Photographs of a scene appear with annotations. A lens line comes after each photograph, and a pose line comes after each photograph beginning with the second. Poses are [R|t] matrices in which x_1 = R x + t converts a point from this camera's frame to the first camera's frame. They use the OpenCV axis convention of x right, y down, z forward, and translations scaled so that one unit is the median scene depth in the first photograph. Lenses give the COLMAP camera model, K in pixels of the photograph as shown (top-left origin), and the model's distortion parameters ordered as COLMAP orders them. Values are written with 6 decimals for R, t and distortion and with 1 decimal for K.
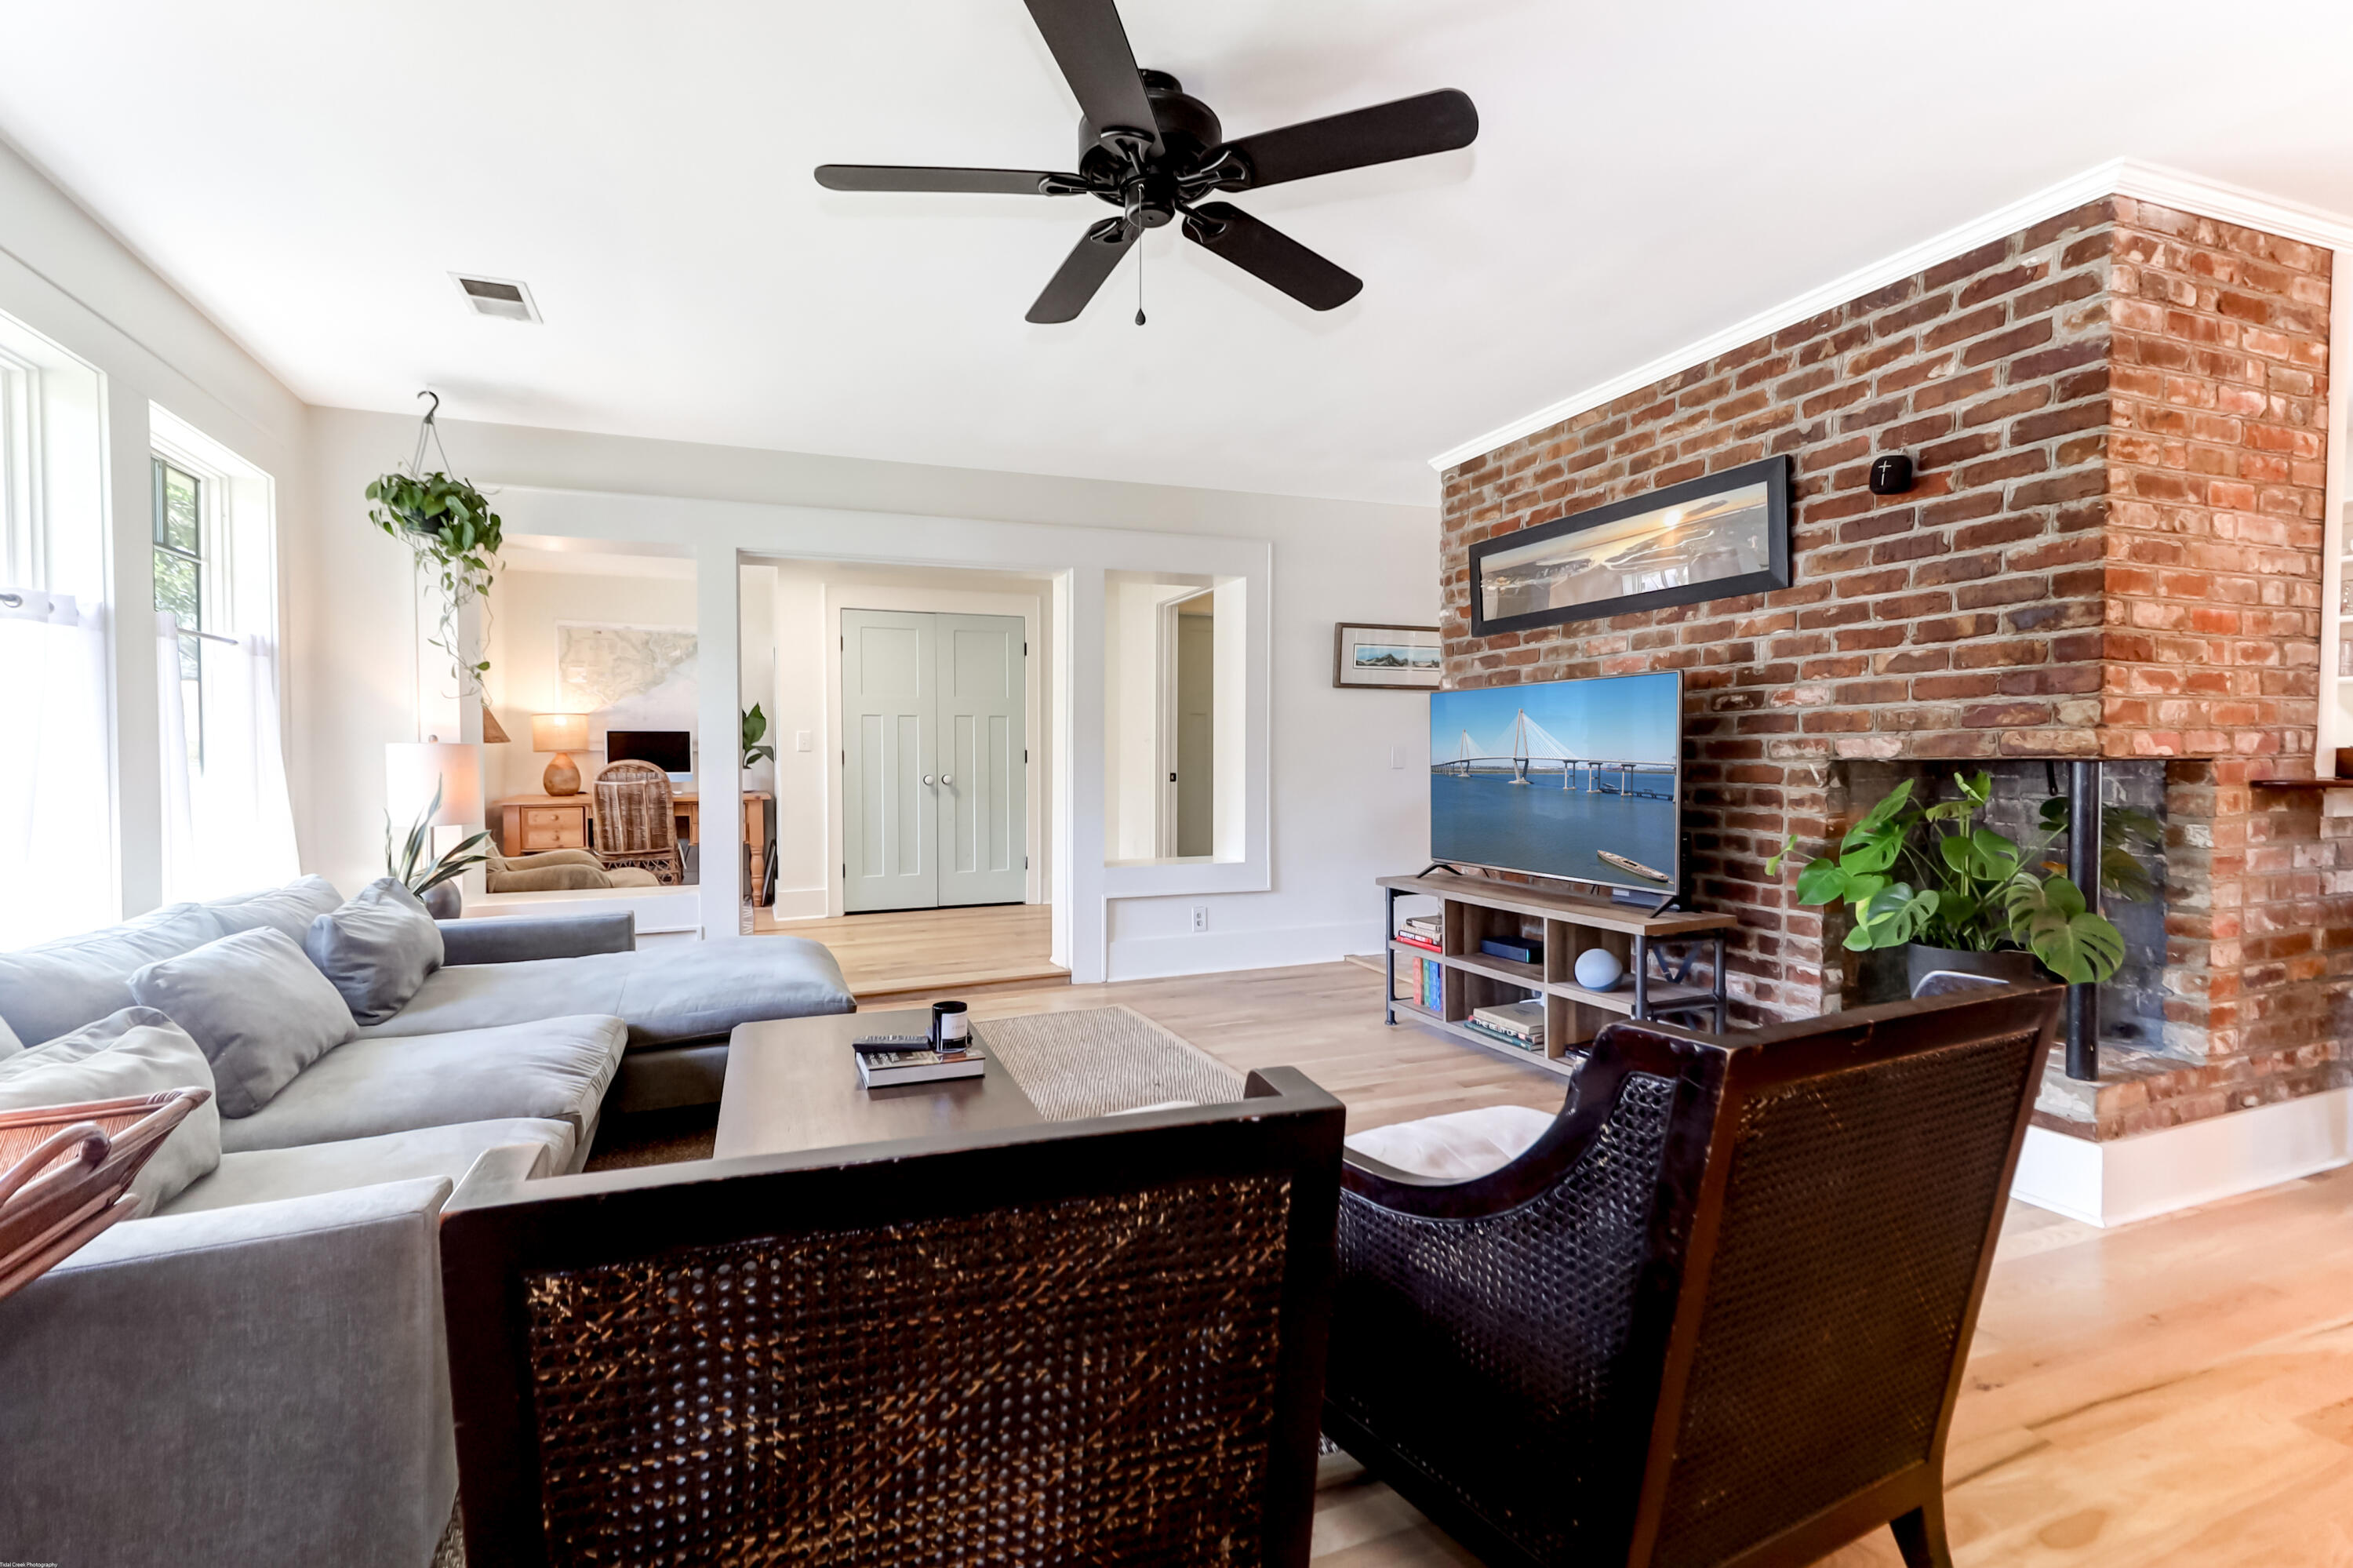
lens RADIAL K [[1066.7, 0, 1172.5], [0, 1066.7, 785.0], [0, 0, 1]] dist [0.035446, -0.011547]
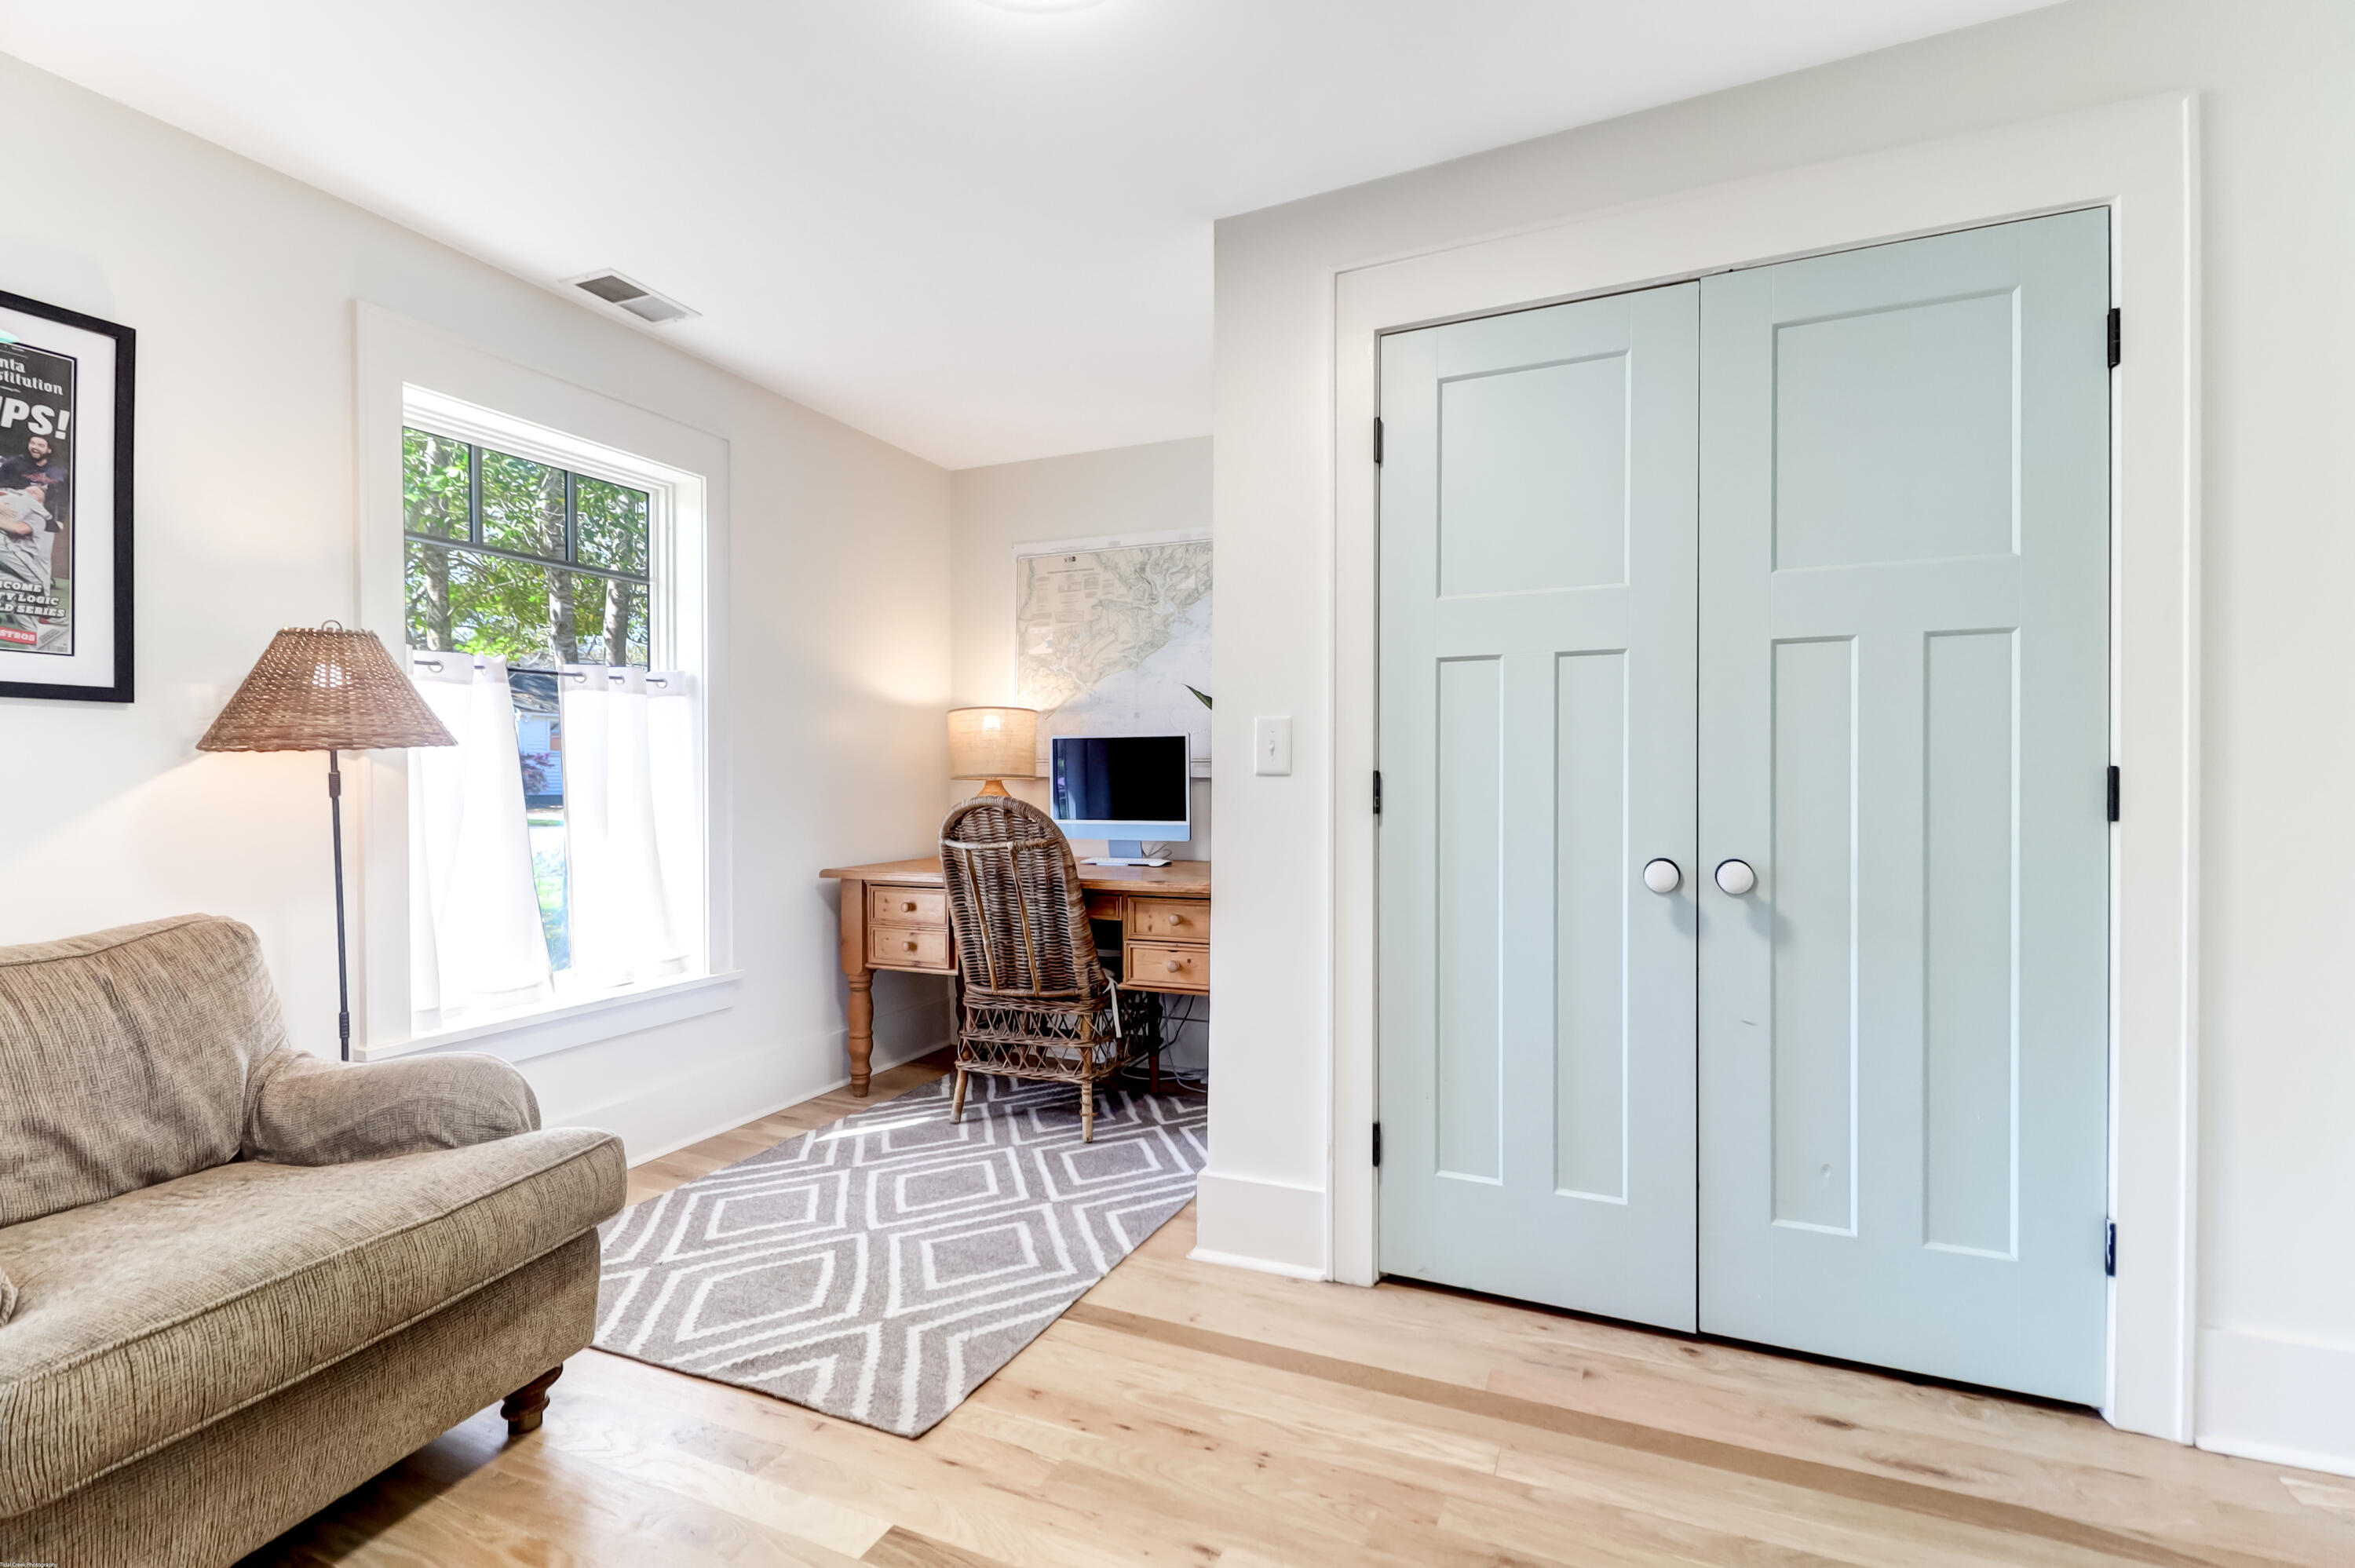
lens RADIAL K [[1076.4, 0, 1175.6], [0, 1076.4, 784.4], [0, 0, 1]] dist [0.016888, -0.012455]
pose [[0.695926, 0.001258, -0.718112, -0.259359], [-0.021239, 0.999597, -0.018832, -0.046346], [0.717799, 0.028358, 0.695672, 1.618160]]
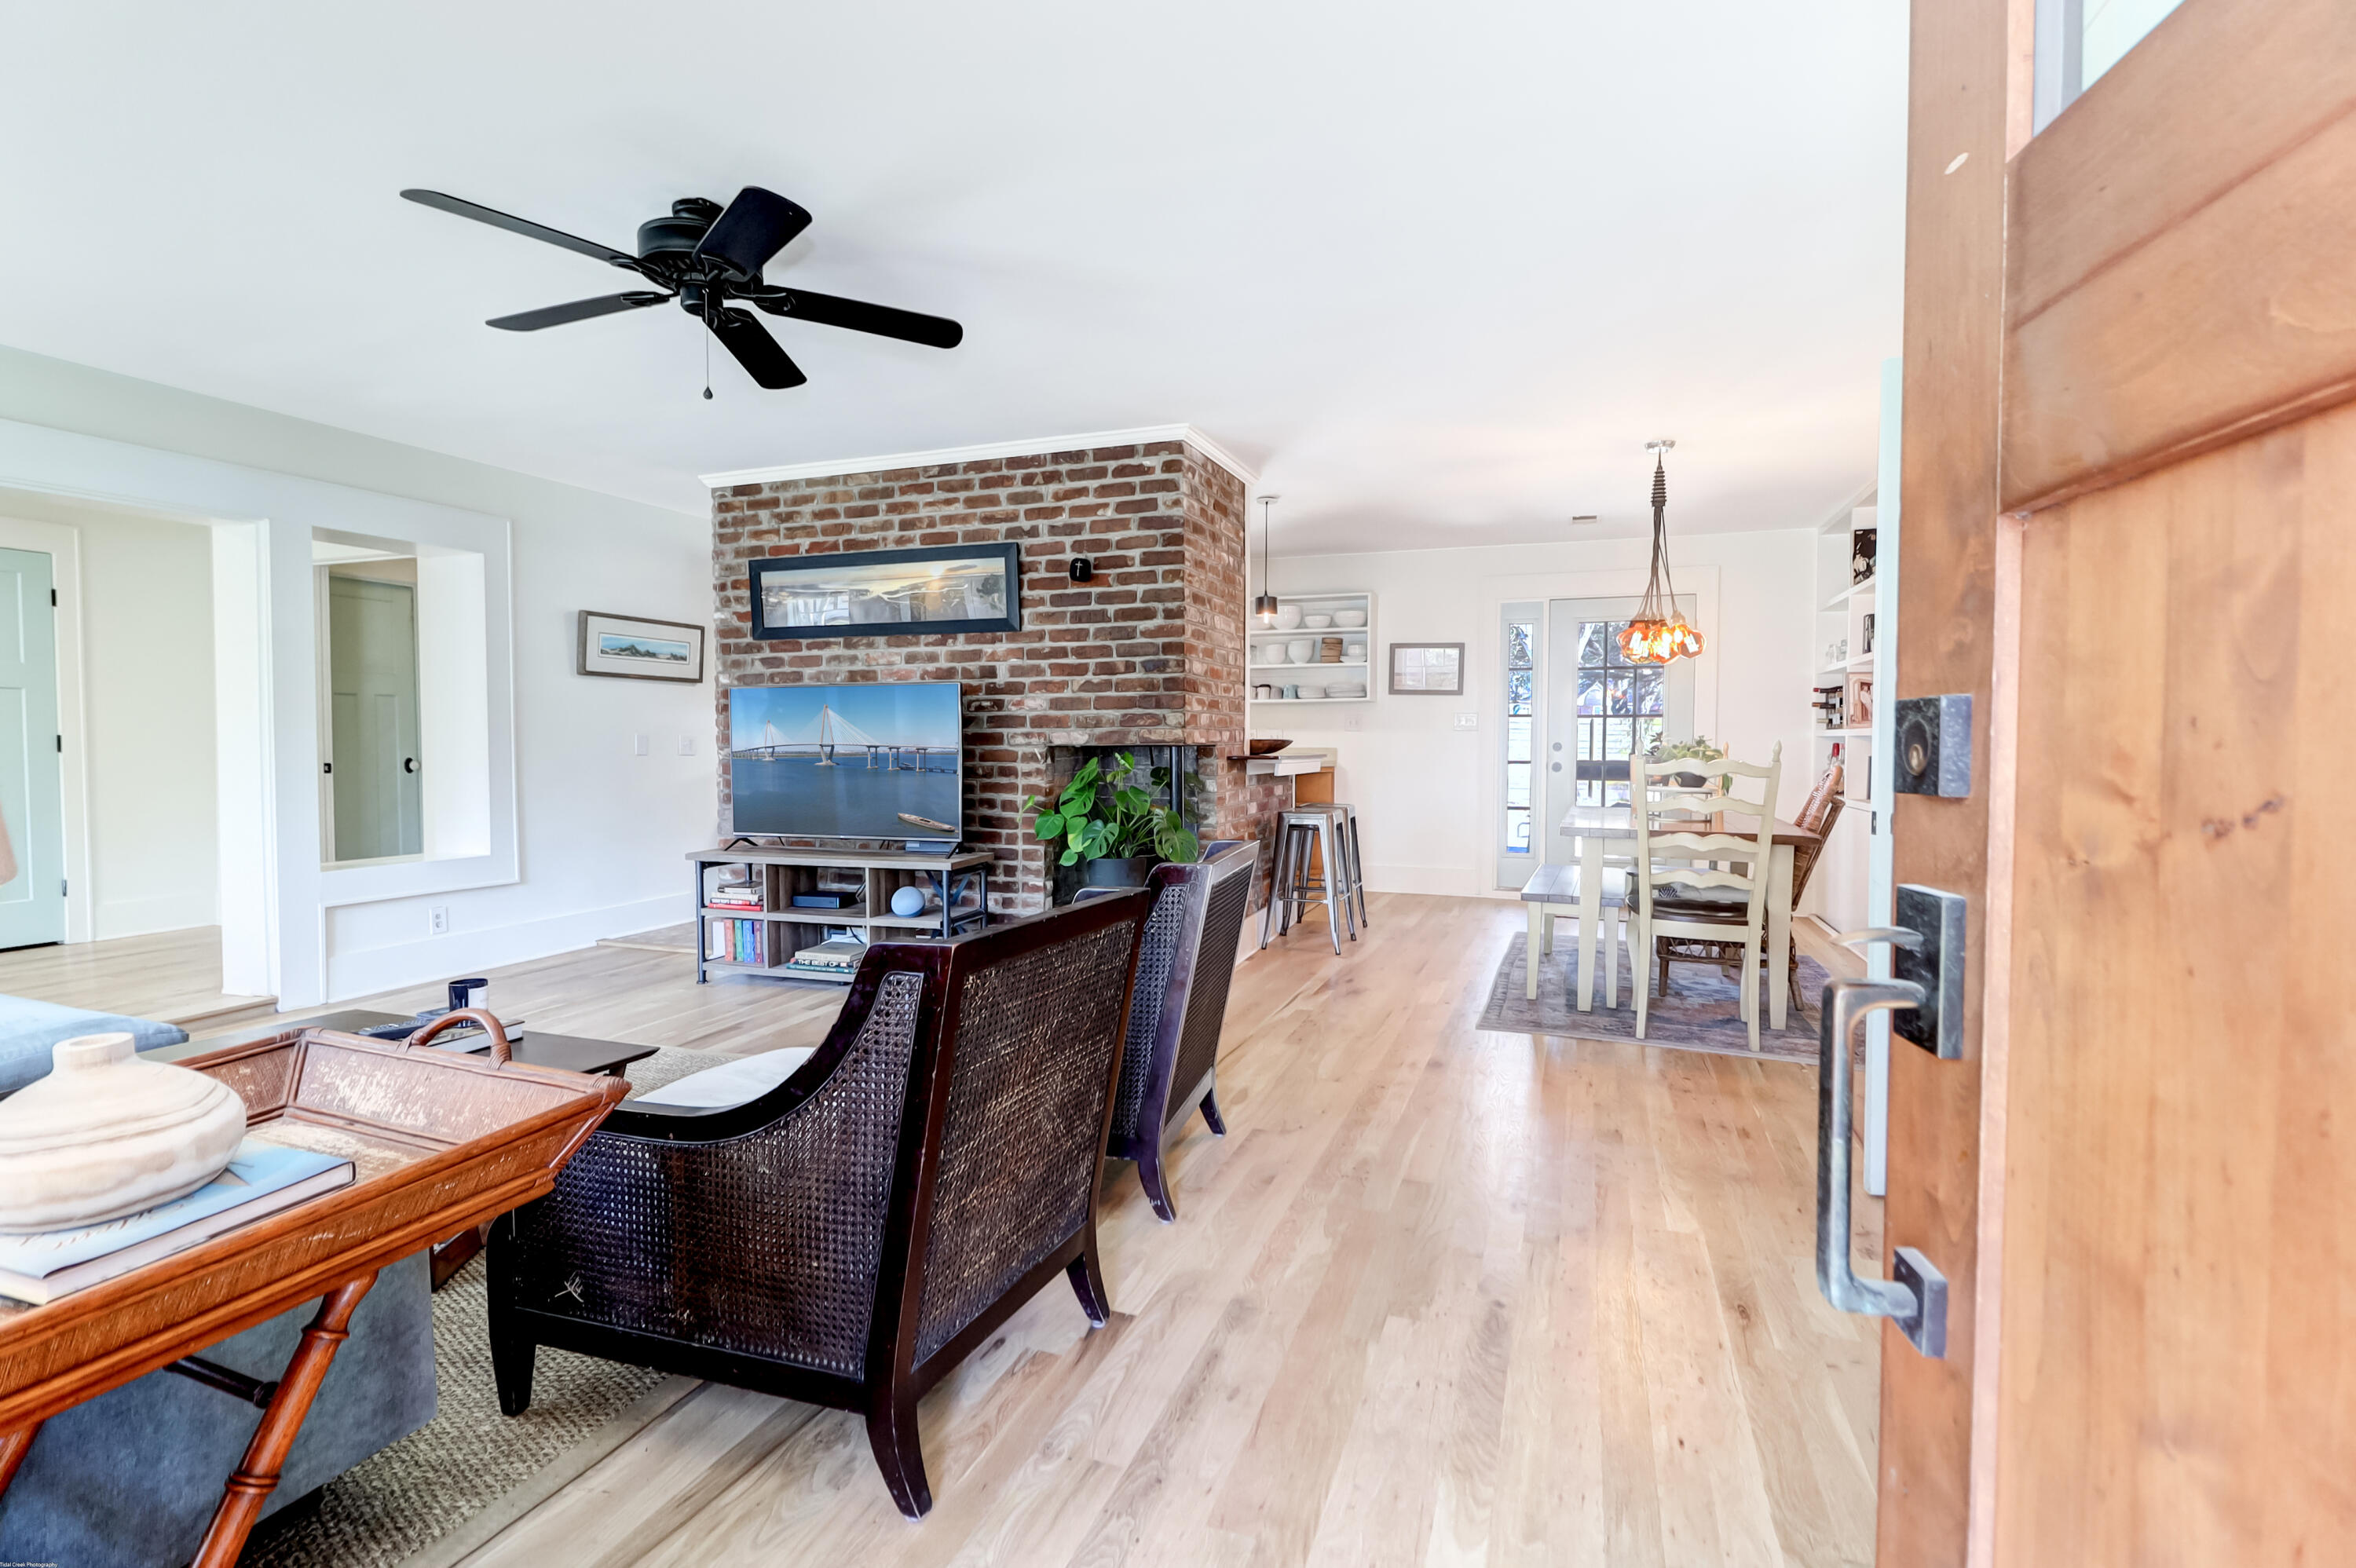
lens RADIAL K [[1080.0, 0, 1179.5], [0, 1080.0, 786.7], [0, 0, 1]] dist [0.015264, -0.012913]
pose [[0.667154, -0.029580, 0.744332, -0.421559], [0.020132, 0.999562, 0.021678, 0.005643], [-0.744647, 0.000523, 0.667458, -0.176717]]
